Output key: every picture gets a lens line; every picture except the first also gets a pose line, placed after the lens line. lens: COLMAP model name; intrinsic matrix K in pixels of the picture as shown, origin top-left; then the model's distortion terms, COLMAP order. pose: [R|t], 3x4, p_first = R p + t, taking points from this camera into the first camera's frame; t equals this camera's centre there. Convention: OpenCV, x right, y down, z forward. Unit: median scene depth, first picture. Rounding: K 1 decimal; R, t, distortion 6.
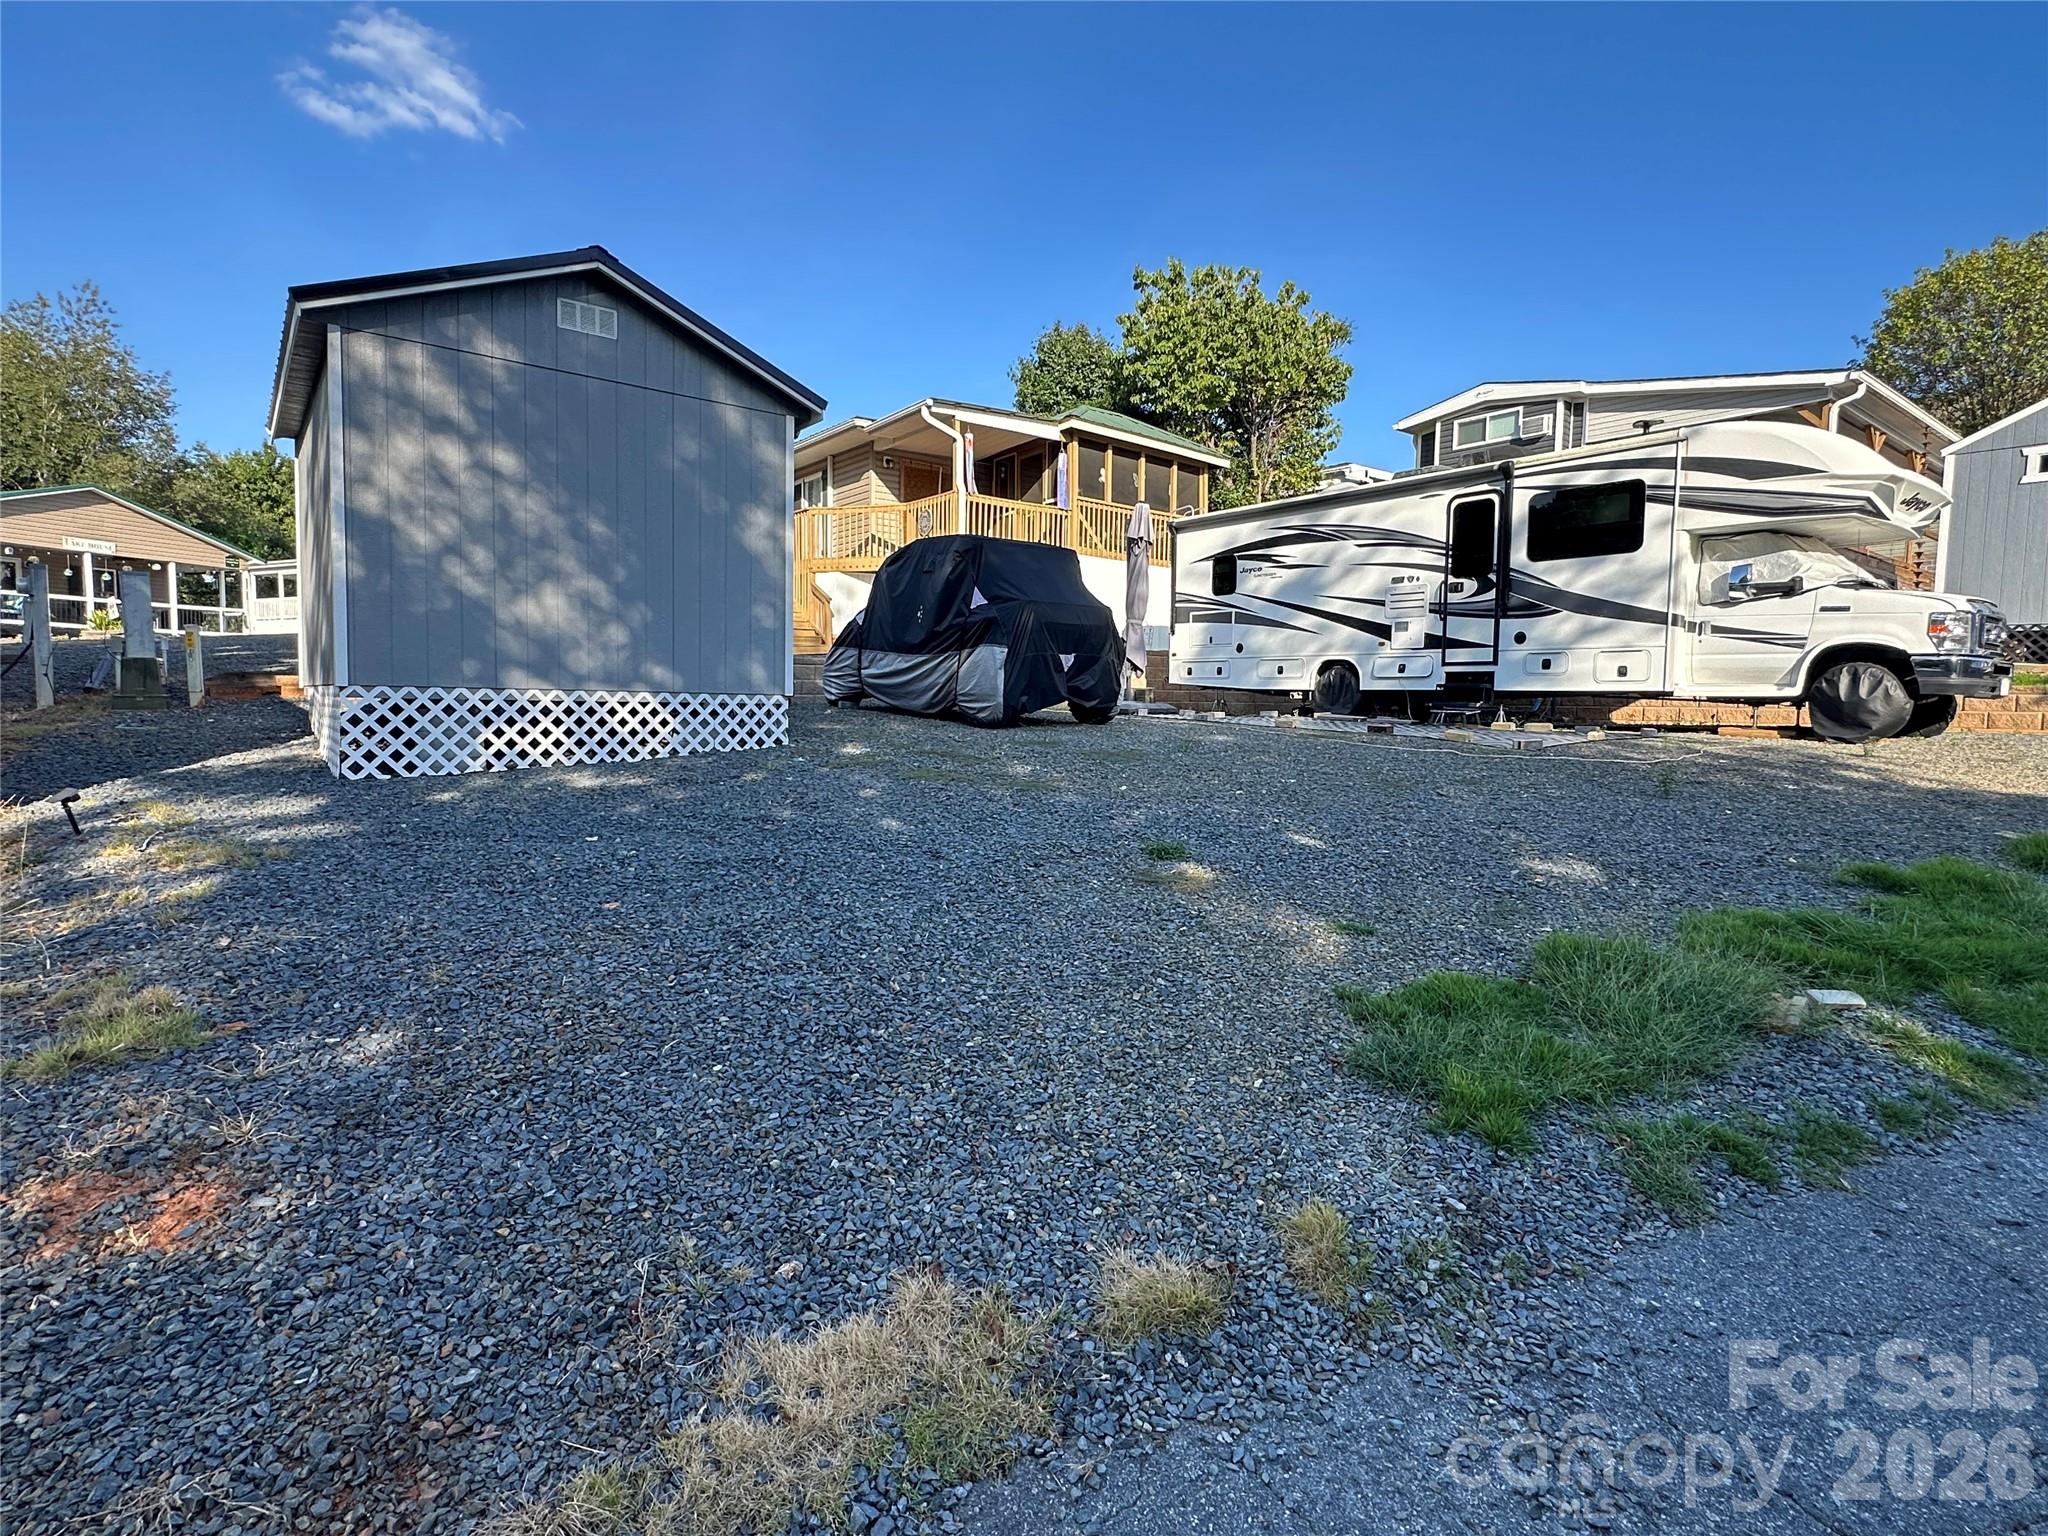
lens RADIAL K [[1028.0, 0, 1031.1], [0, 1028.0, 764.1], [0, 0, 1]] dist [-0.004480, -0.000071]
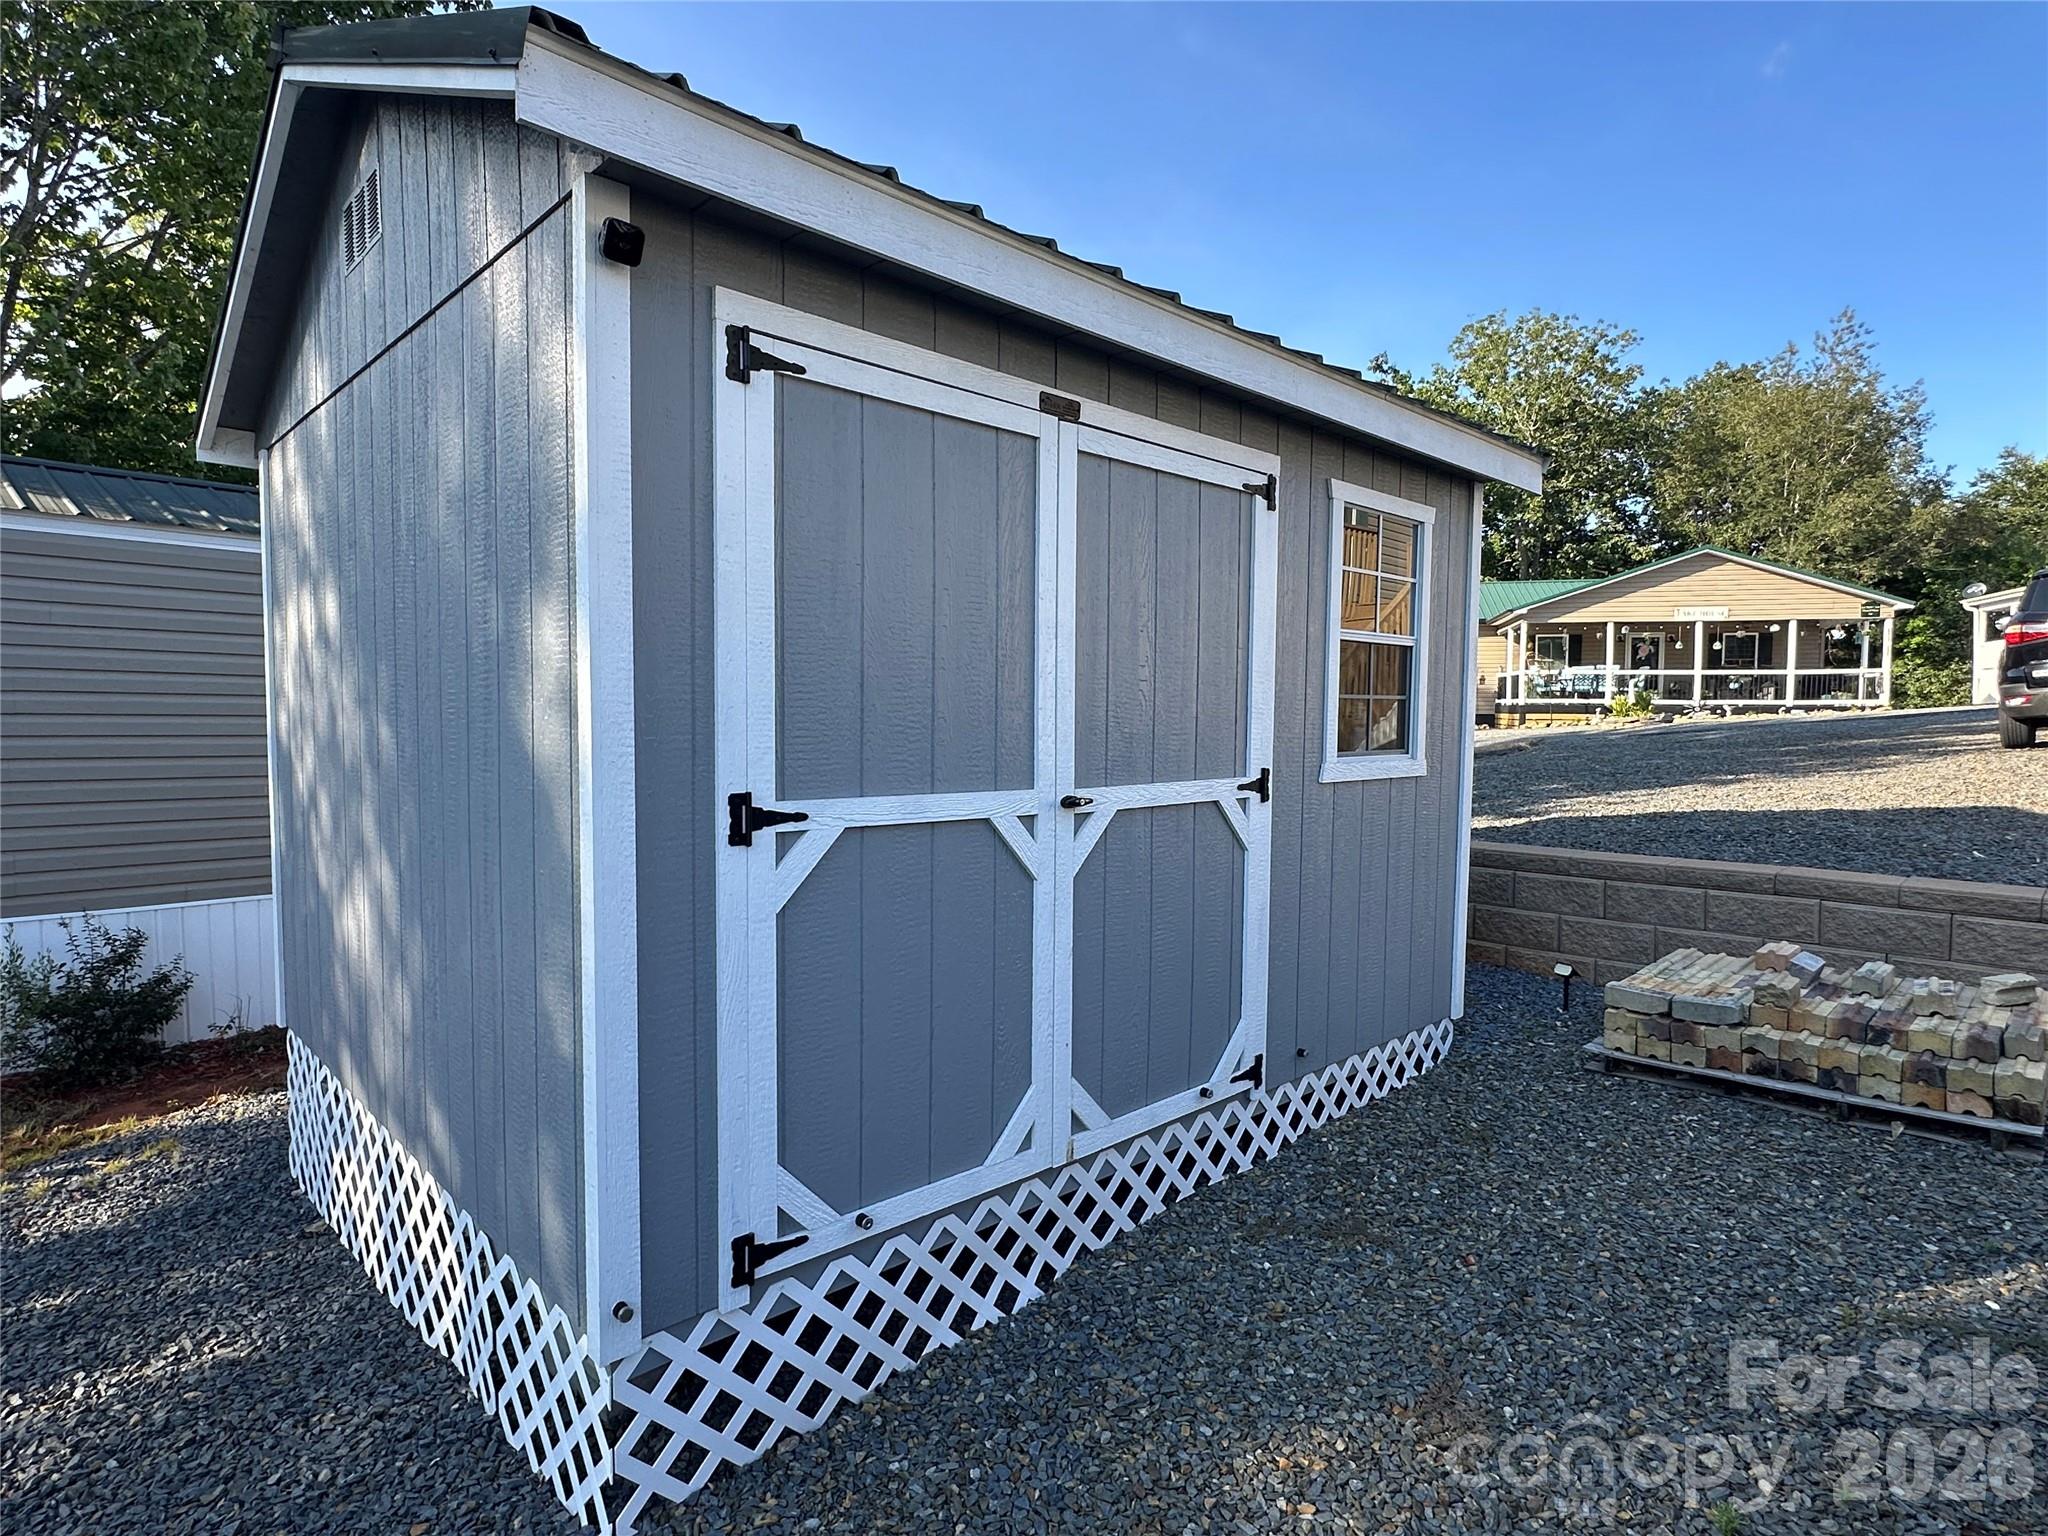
lens RADIAL K [[1101.4, 0, 1021.9], [0, 1101.4, 777.2], [0, 0, 1]] dist [-0.003288, -0.000460]
pose [[0.095831, 0.041251, -0.994543, 0.018816], [-0.063840, 0.997339, 0.035215, -0.170448], [0.993348, 0.060117, 0.098209, 0.828286]]
